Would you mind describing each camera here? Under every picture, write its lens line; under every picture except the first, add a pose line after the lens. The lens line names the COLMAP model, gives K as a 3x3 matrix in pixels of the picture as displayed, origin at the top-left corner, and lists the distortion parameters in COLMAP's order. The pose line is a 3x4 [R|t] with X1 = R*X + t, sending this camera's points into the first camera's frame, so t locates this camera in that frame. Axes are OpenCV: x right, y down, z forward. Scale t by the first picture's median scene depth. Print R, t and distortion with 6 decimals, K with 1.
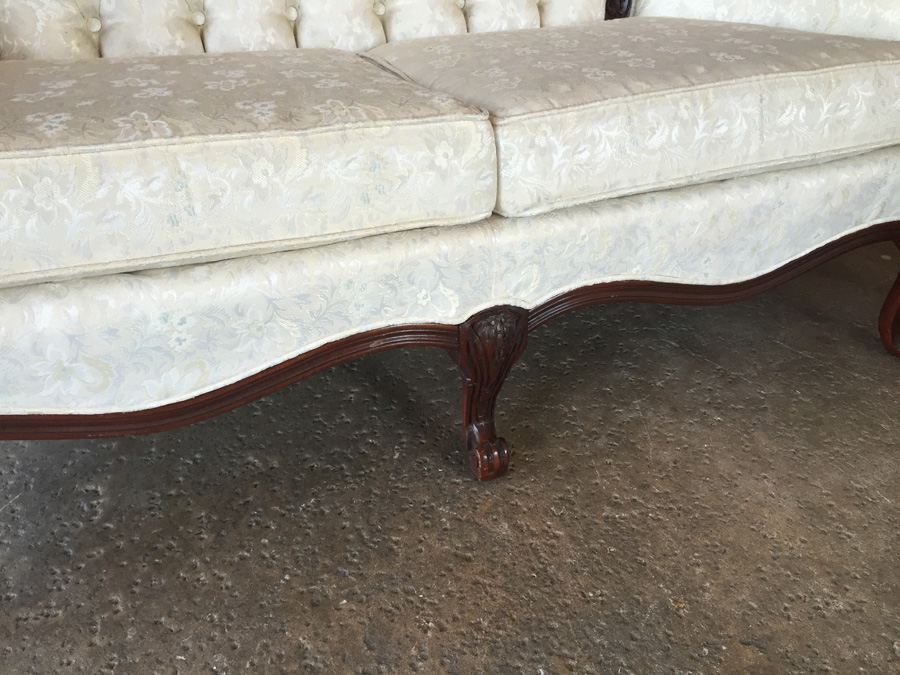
lens RADIAL K [[782.5, 0, 449.4], [0, 782.5, 335.0], [0, 0, 1]] dist [0.084571, -0.121975]
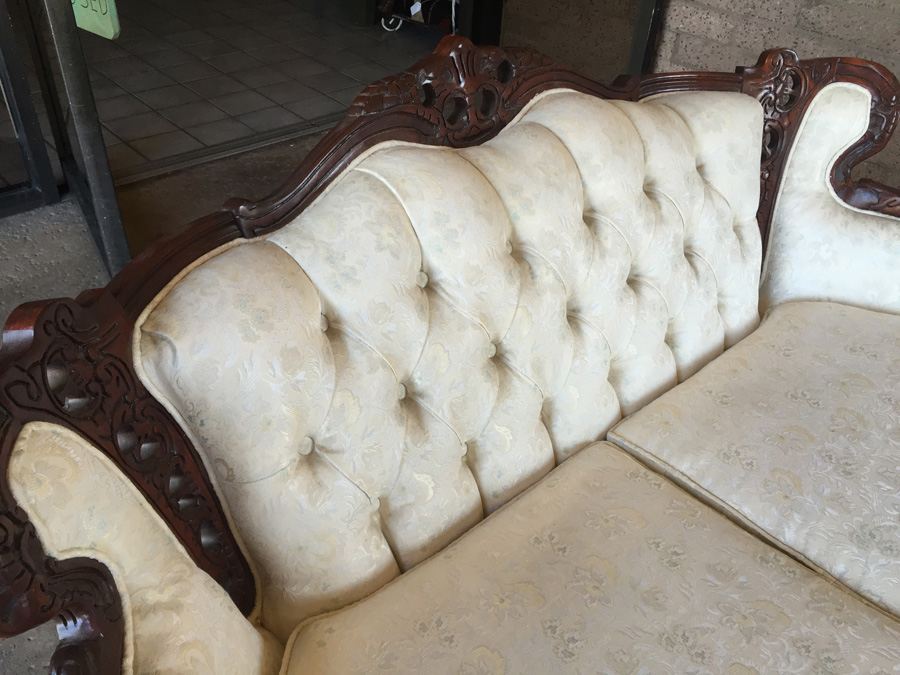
lens RADIAL K [[782.5, 0, 450.5], [0, 782.5, 333.4], [0, 0, 1]] dist [0.084571, -0.121975]
pose [[0.942820, -0.174046, 0.284250, -0.675938], [0.146628, 0.982460, 0.115210, -0.767613], [-0.299316, -0.066943, 0.951803, 0.226467]]
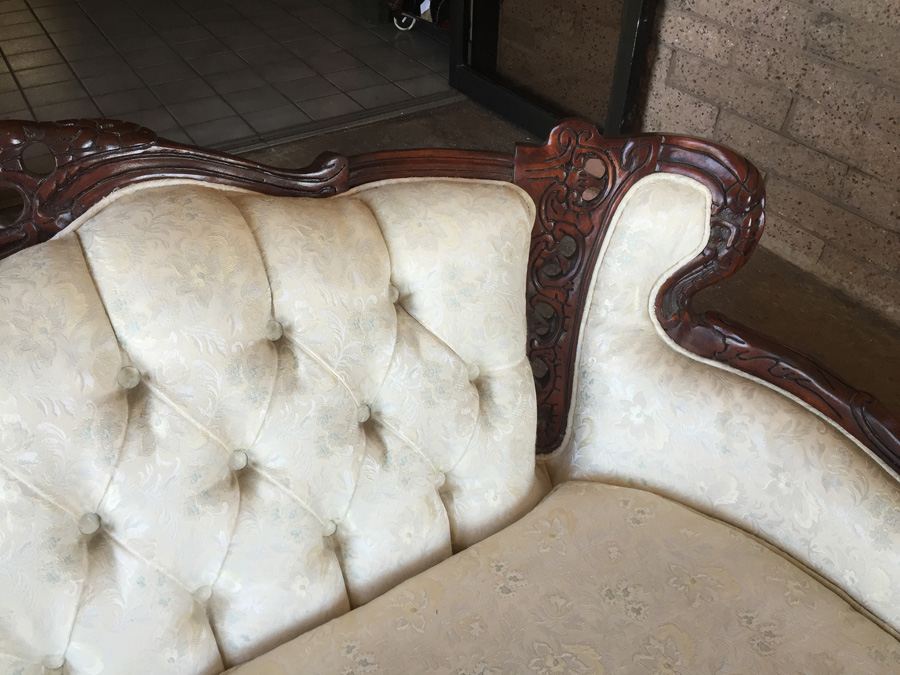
lens RADIAL K [[782.5, 0, 448.1], [0, 782.5, 335.7], [0, 0, 1]] dist [0.084571, -0.121975]
pose [[0.986970, -0.102051, 0.124404, 0.063914], [0.087268, 0.989053, 0.118989, -0.884453], [-0.135185, -0.106582, 0.985071, 0.482851]]
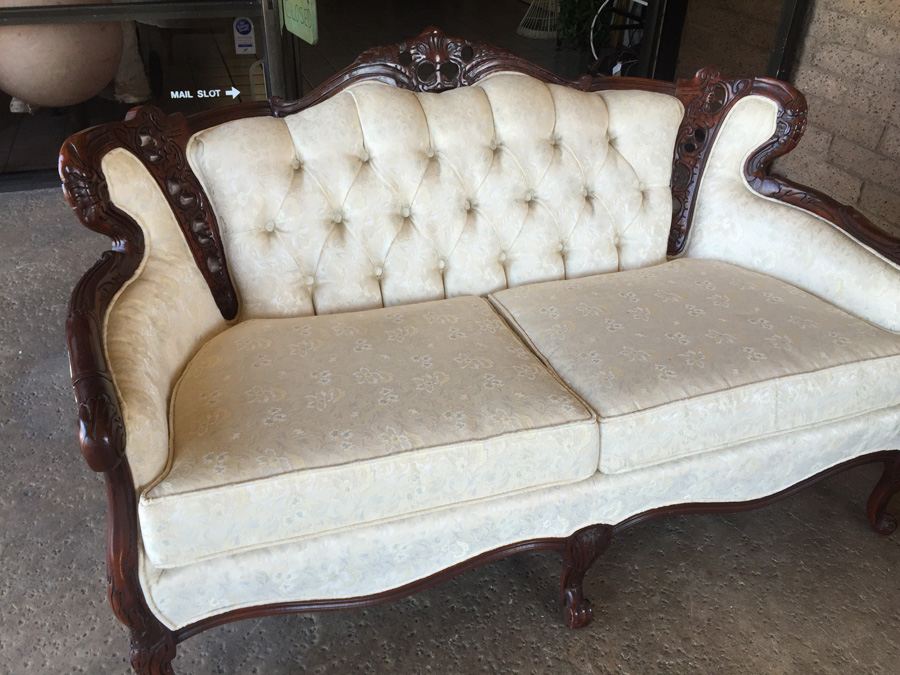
lens RADIAL K [[782.5, 0, 444.9], [0, 782.5, 333.2], [0, 0, 1]] dist [0.084571, -0.121975]
pose [[0.997852, 0.043287, -0.049174, -0.149985], [-0.043353, 0.999060, -0.000281, -0.358378], [0.049116, 0.002413, 0.998790, -0.482383]]
